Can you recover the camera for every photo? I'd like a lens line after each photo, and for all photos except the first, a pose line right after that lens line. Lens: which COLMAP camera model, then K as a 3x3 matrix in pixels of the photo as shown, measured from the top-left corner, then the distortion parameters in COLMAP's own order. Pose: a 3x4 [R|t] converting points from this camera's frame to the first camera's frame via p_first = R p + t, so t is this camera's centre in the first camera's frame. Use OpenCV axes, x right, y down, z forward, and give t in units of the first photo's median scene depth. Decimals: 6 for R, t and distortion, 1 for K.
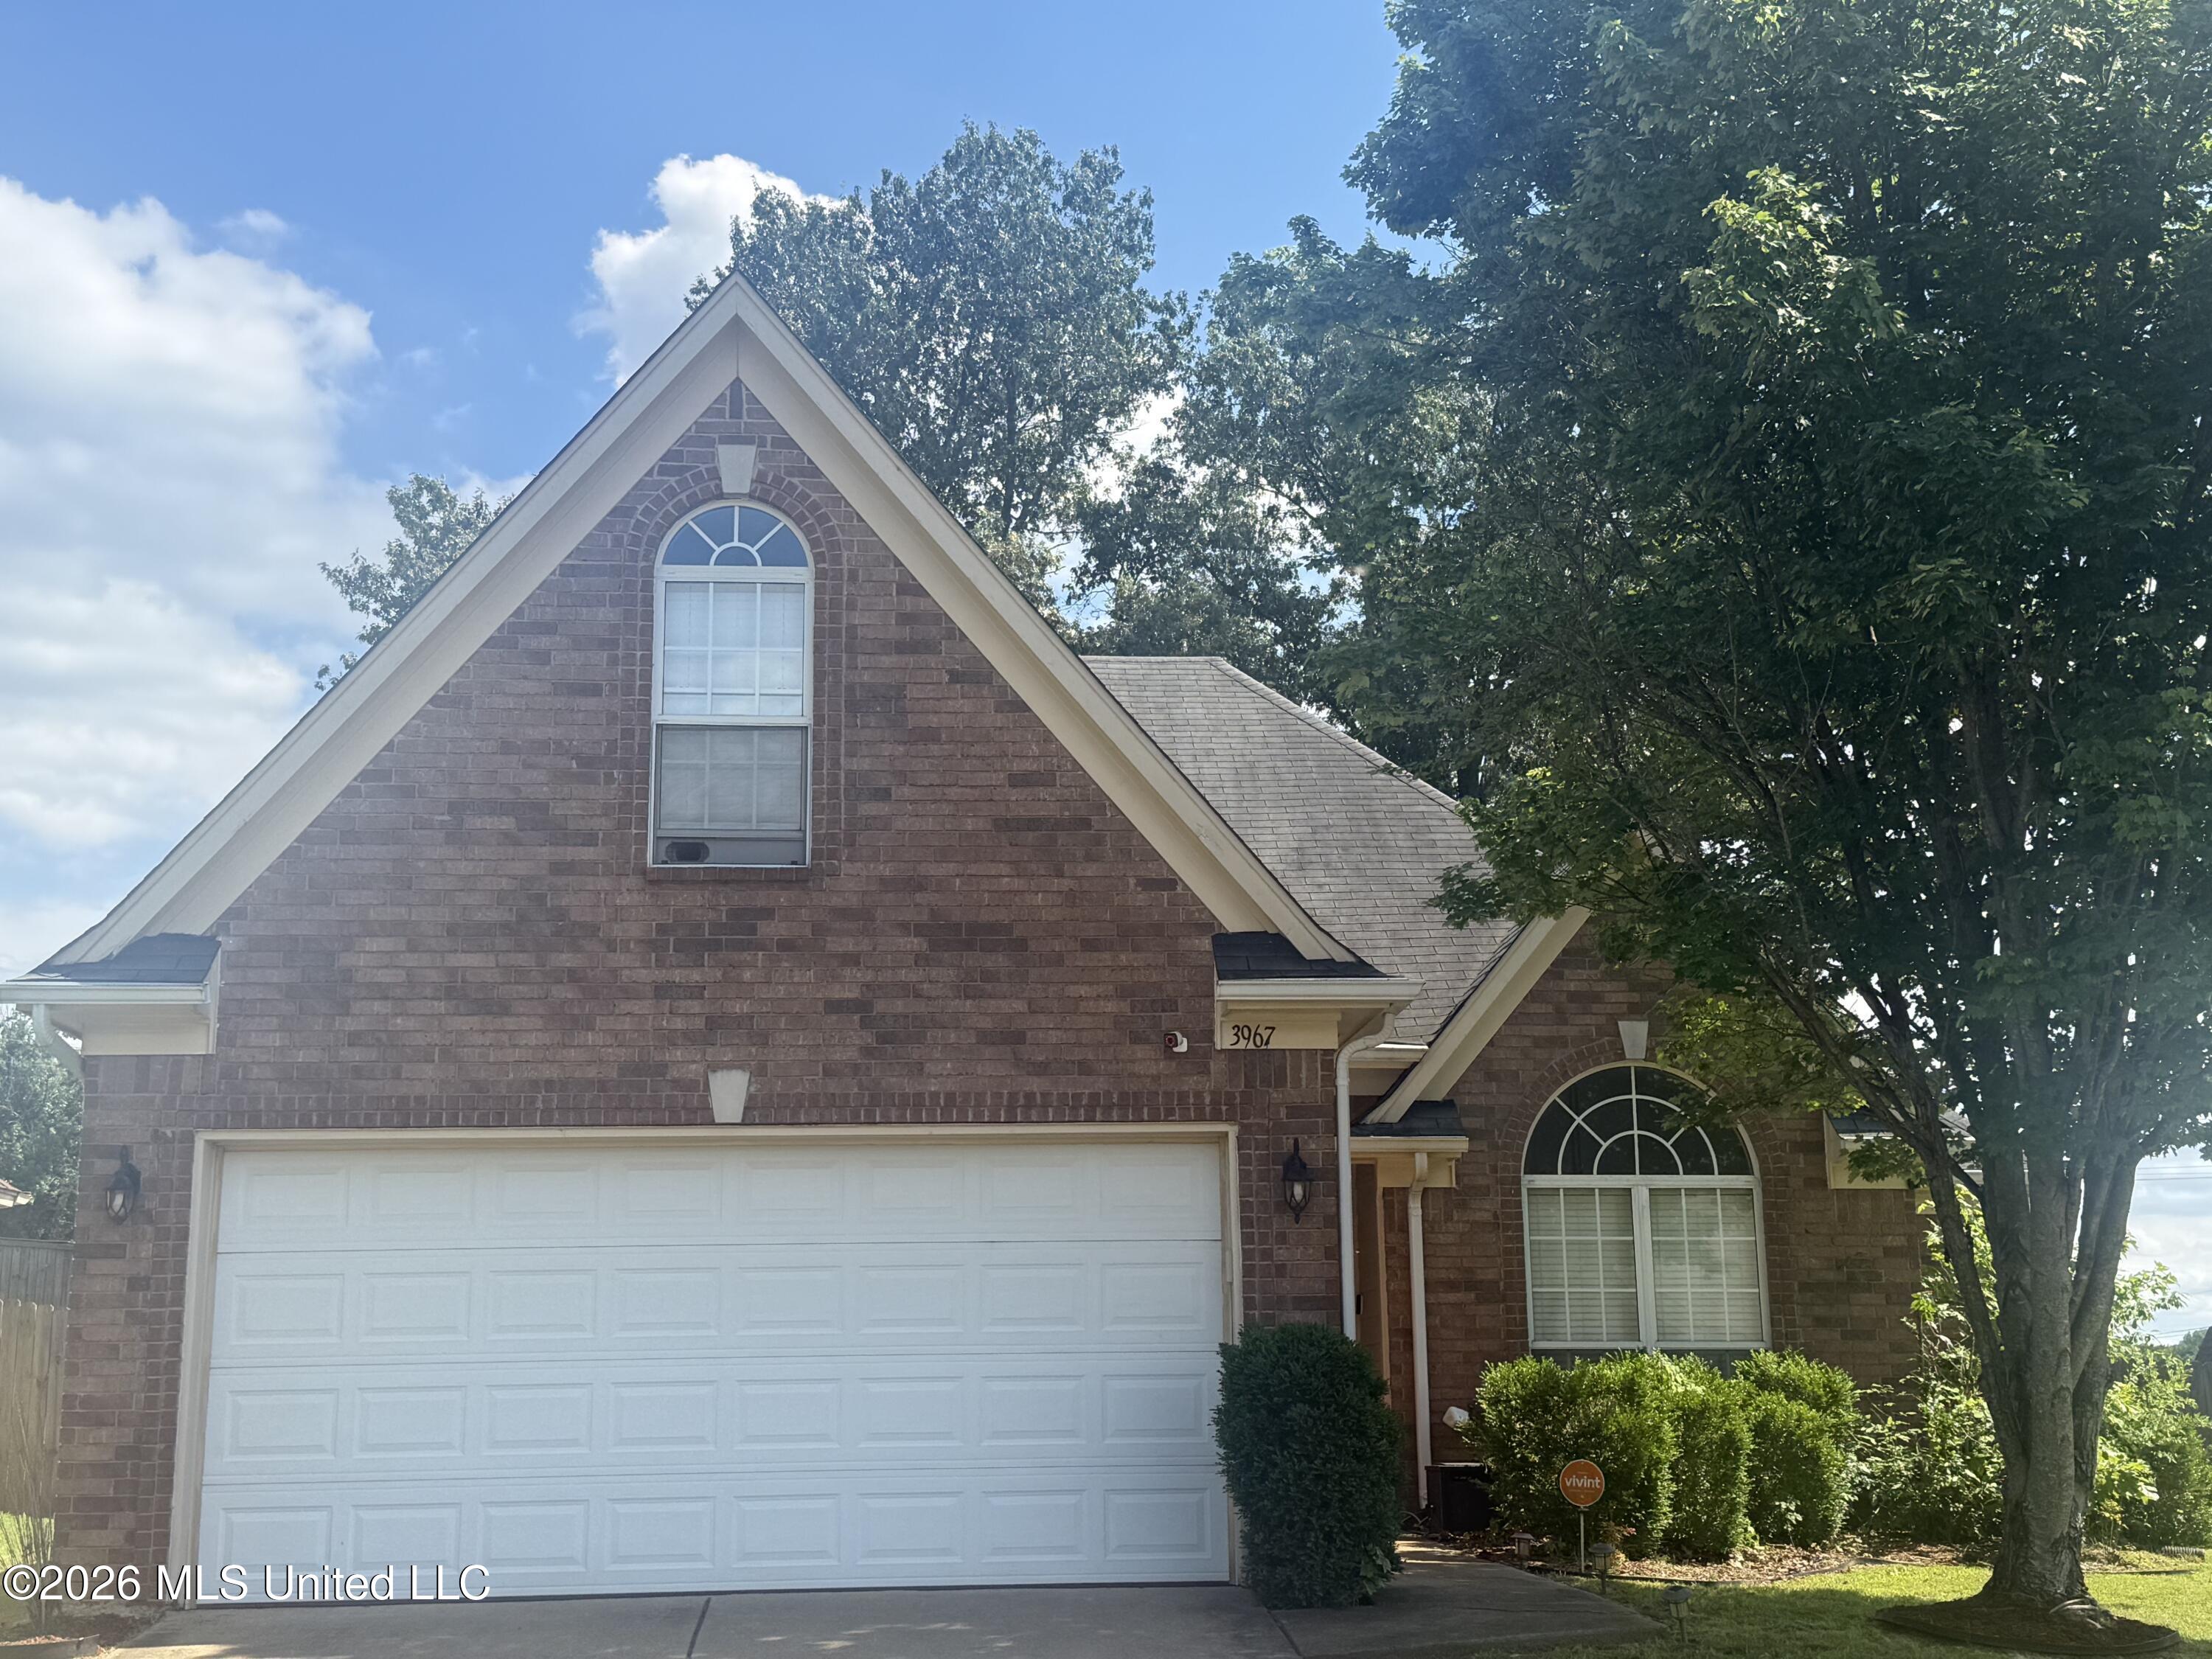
lens RADIAL K [[2818.2, 0, 1099.5], [0, 2818.2, 912.9], [0, 0, 1]] dist [0.184566, -0.015116]
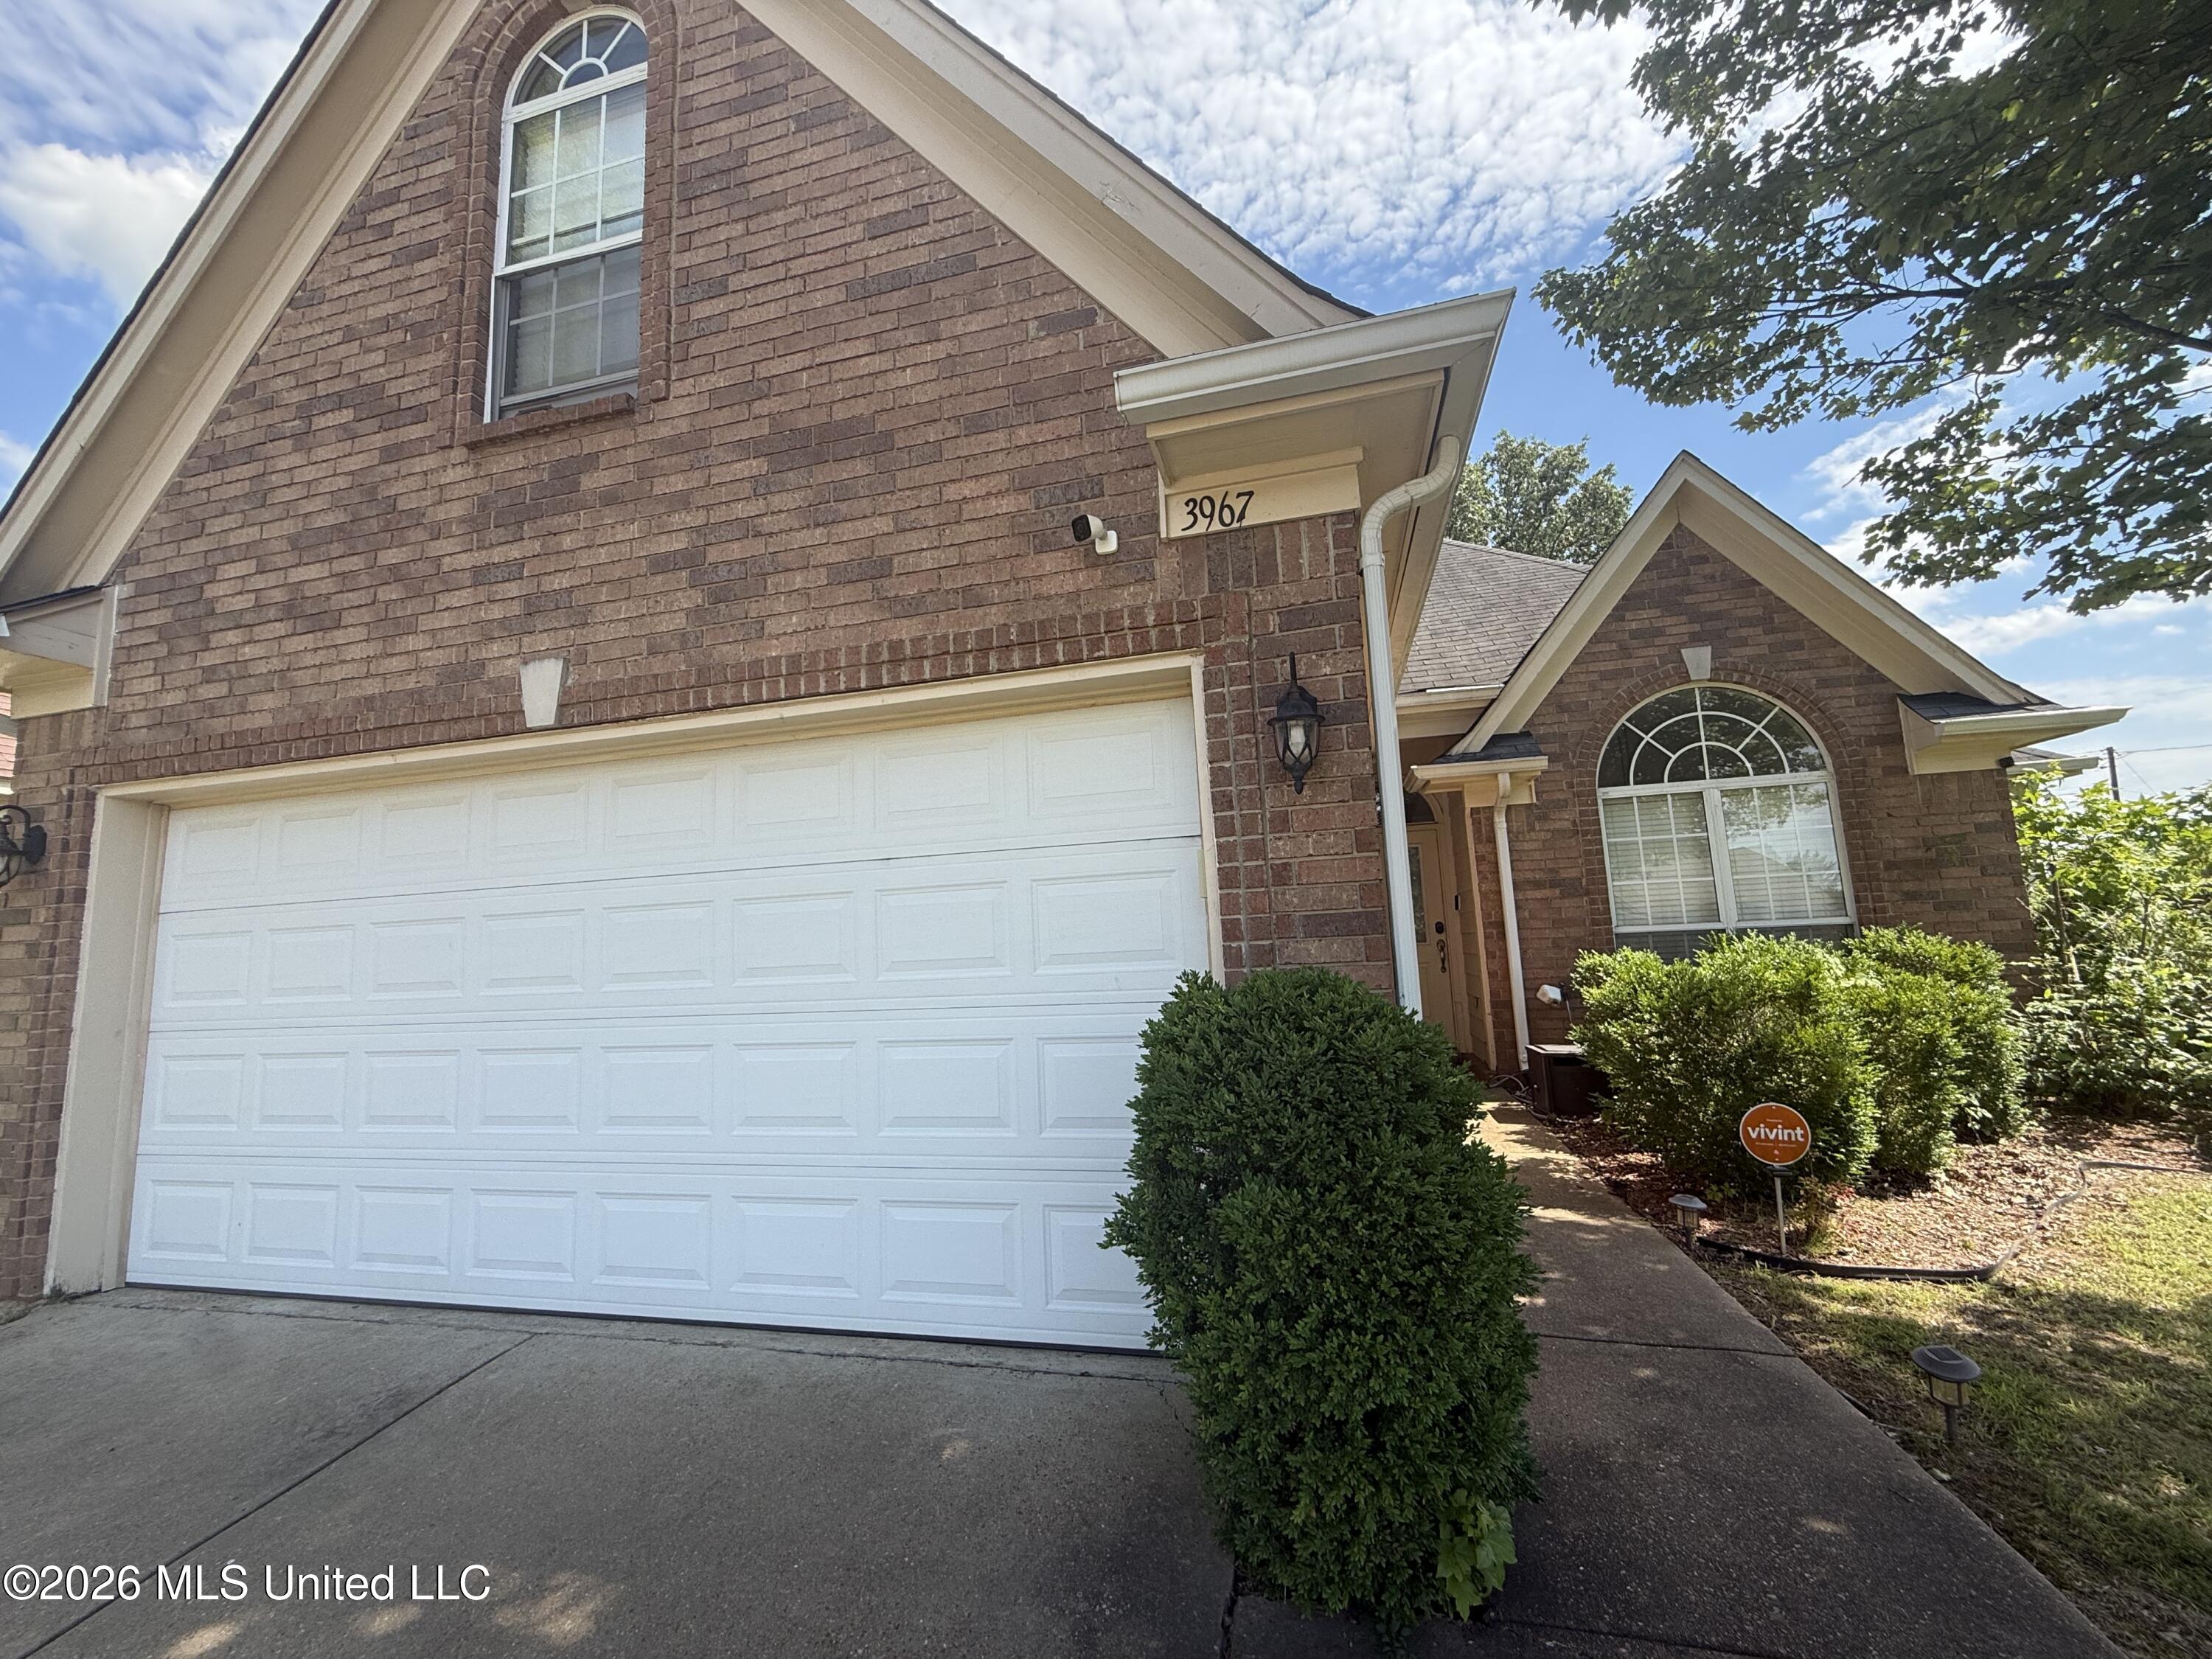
lens RADIAL K [[934.2, 0, 1066.2], [0, 934.2, 836.9], [0, 0, 1]] dist [0.002943, 0.000297]
pose [[0.948364, -0.069621, -0.309449, 0.081729], [0.089213, 0.994777, 0.049601, 0.102843], [0.304379, -0.074647, 0.949622, 0.784327]]
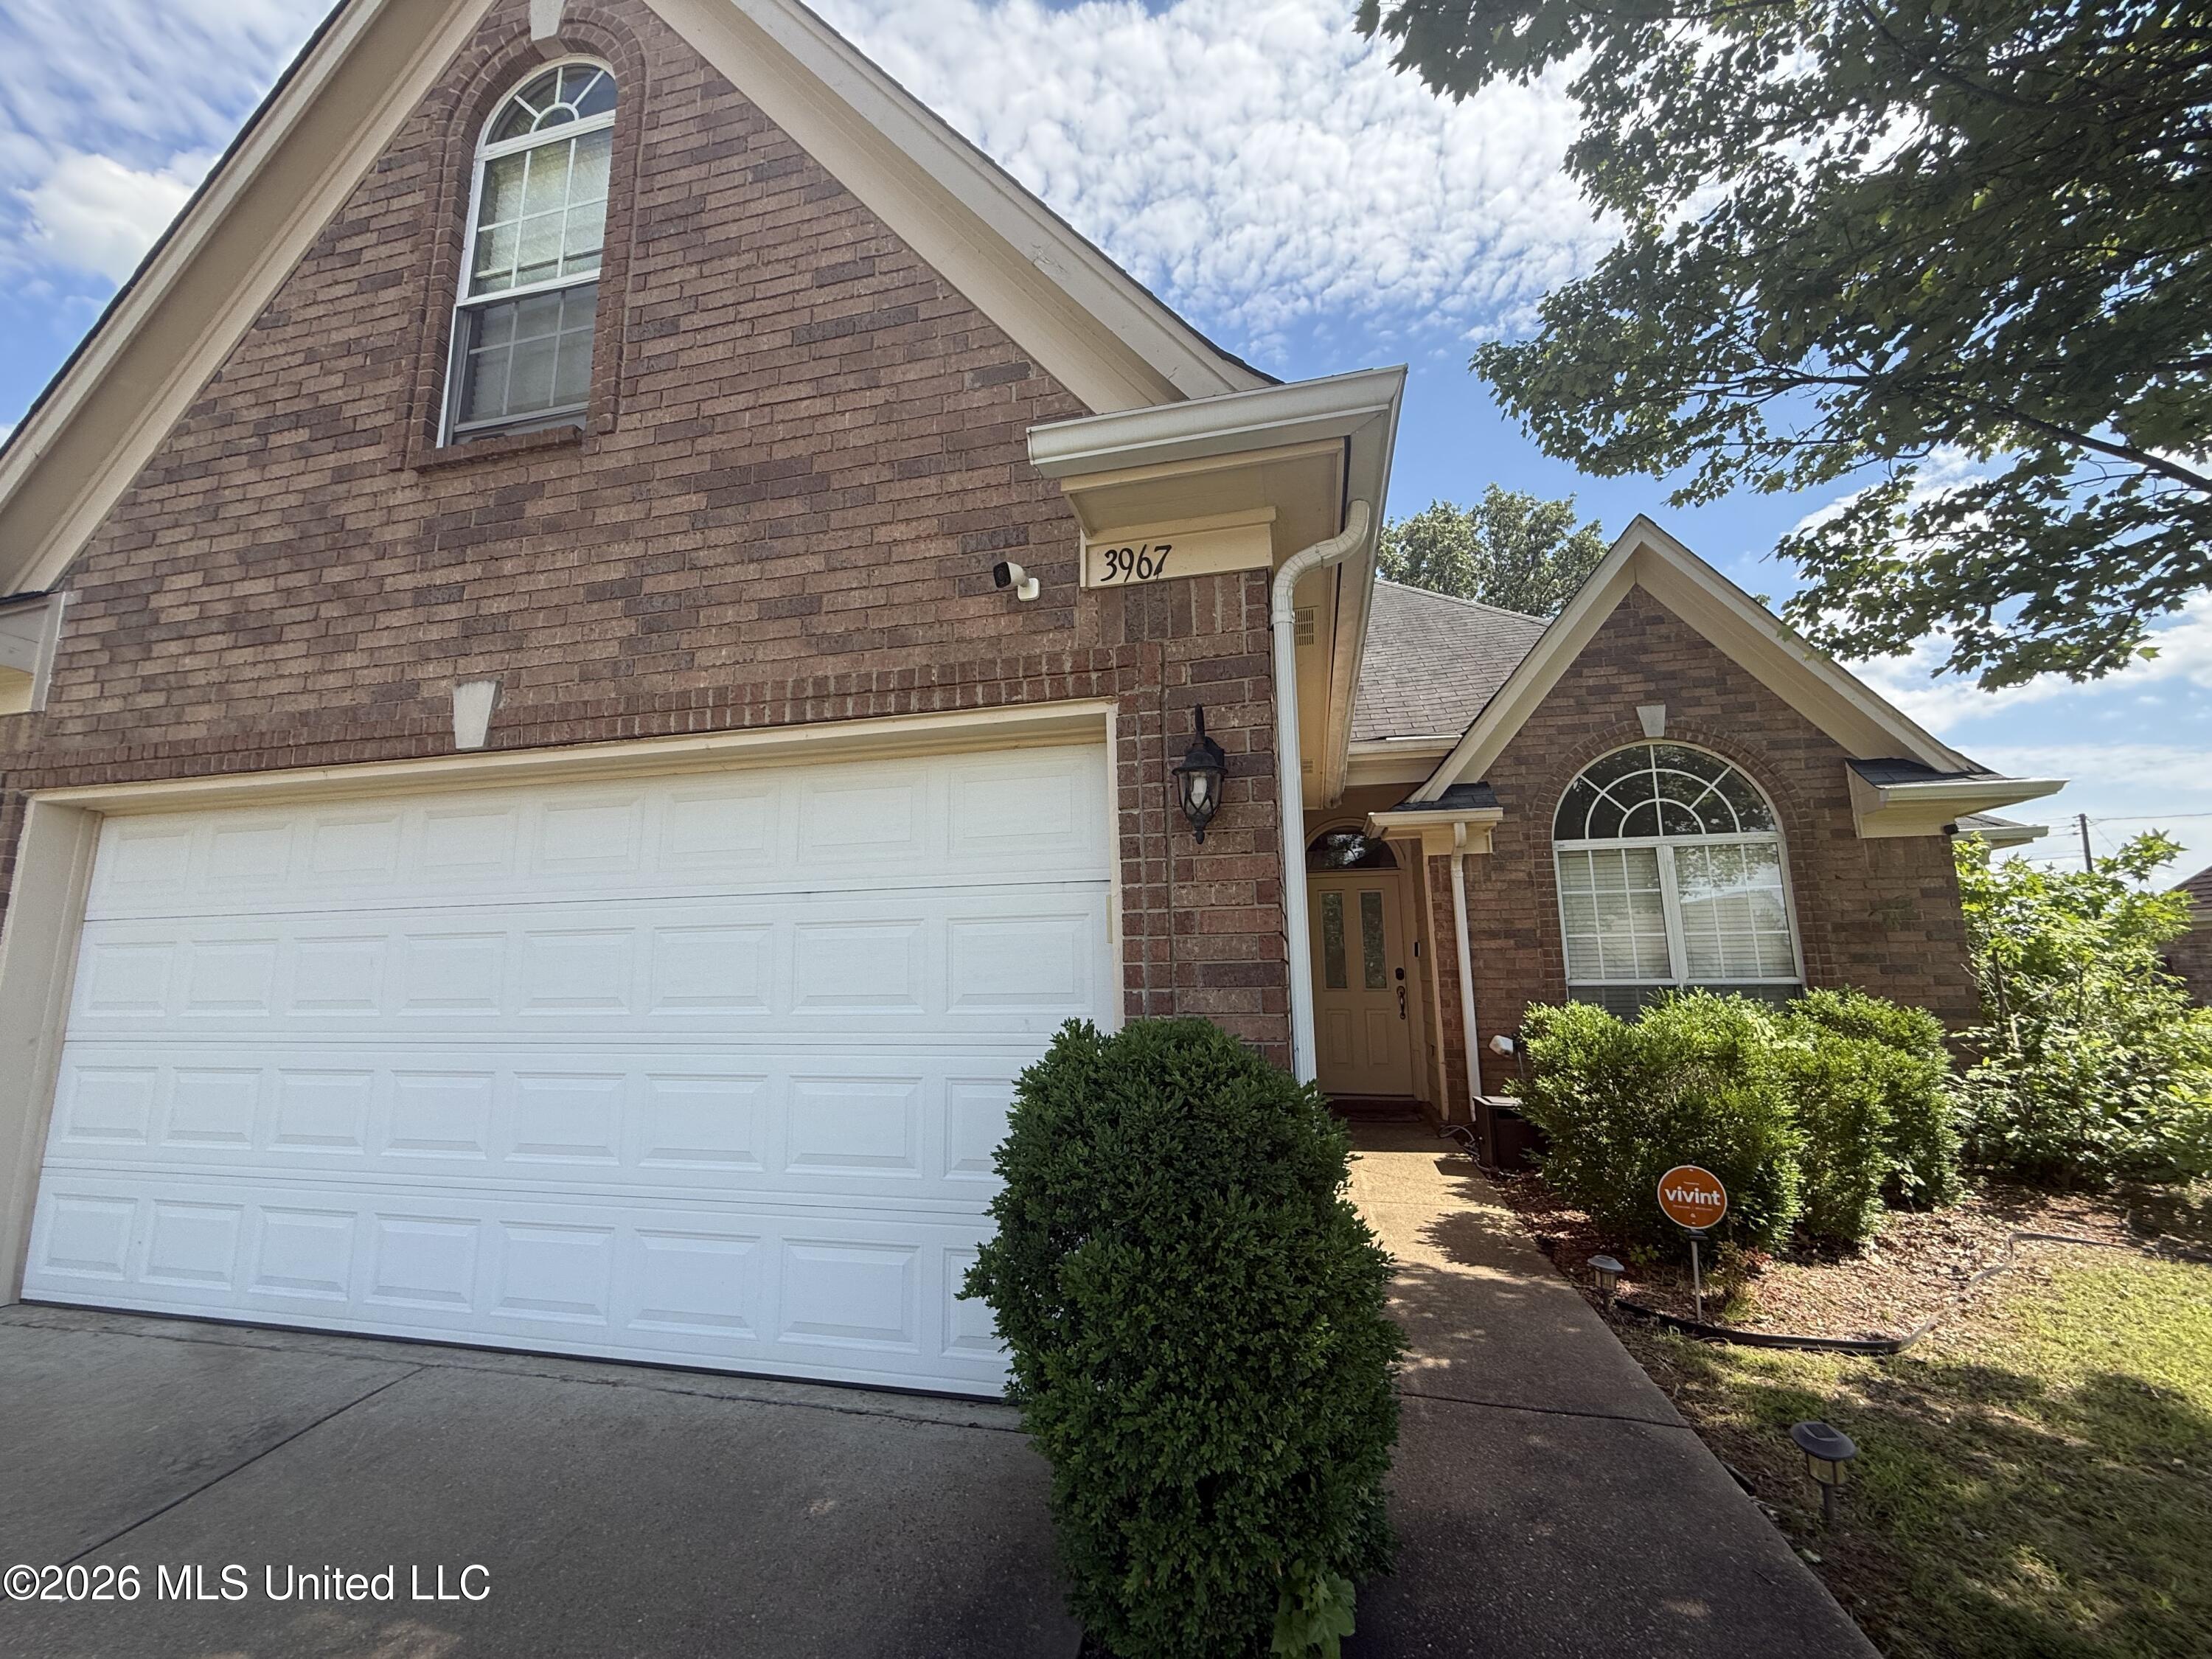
lens RADIAL K [[933.6, 0, 1065.6], [0, 933.6, 832.5], [0, 0, 1]] dist [0.002651, 0.000661]
pose [[0.953282, -0.048404, -0.298179, 0.099428], [0.054917, 0.998400, 0.013499, 0.101269], [0.297049, -0.029243, 0.954414, 0.788766]]
